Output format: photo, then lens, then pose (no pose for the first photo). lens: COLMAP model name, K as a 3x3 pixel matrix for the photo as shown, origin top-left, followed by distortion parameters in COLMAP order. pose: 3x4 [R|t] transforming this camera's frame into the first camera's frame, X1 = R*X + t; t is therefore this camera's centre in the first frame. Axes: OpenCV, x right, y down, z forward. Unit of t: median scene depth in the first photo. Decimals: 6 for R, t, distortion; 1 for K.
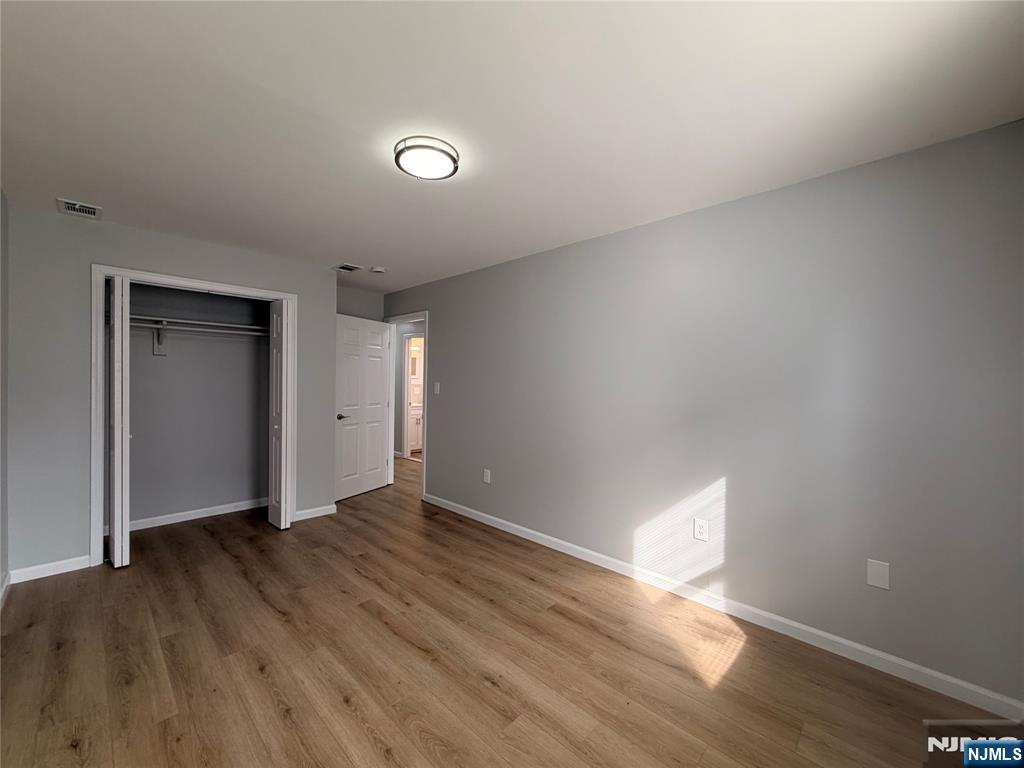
lens RADIAL K [[408.5, 0, 518.8], [0, 408.5, 385.6], [0, 0, 1]] dist [0.002387, 0.000403]
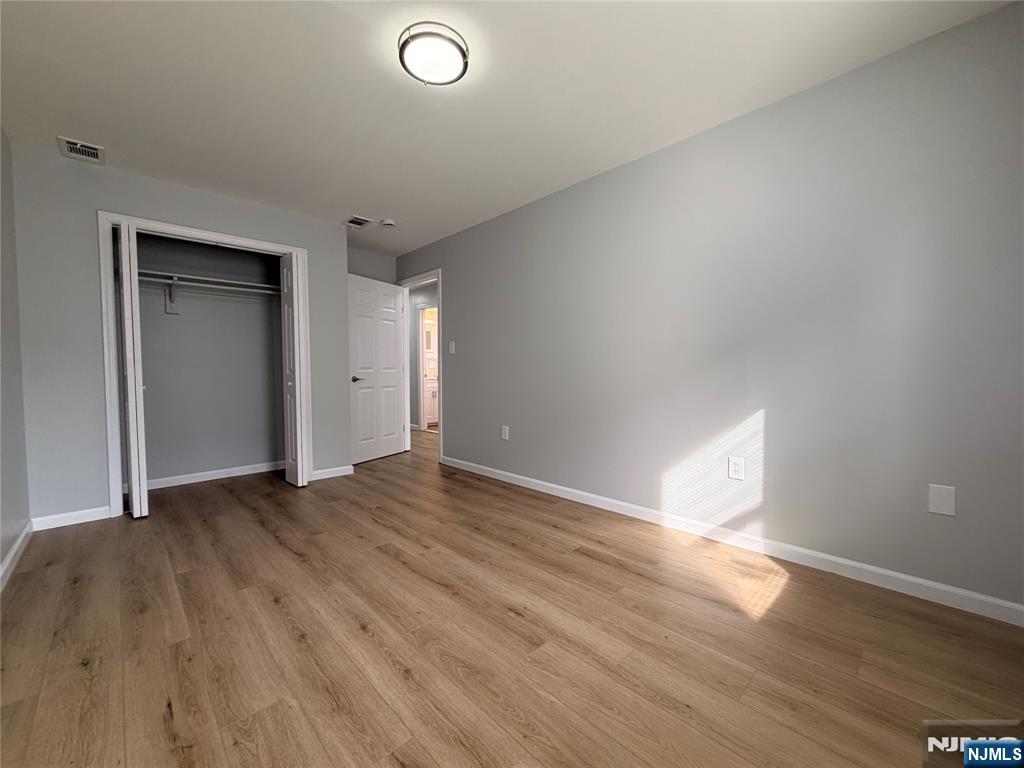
lens RADIAL K [[408.5, 0, 518.9], [0, 408.5, 385.6], [0, 0, 1]] dist [0.002387, 0.000403]
pose [[0.999150, -0.018024, -0.037068, -0.011300], [0.019024, 0.999460, 0.026800, 0.132372], [0.036565, -0.027483, 0.998953, 0.057342]]
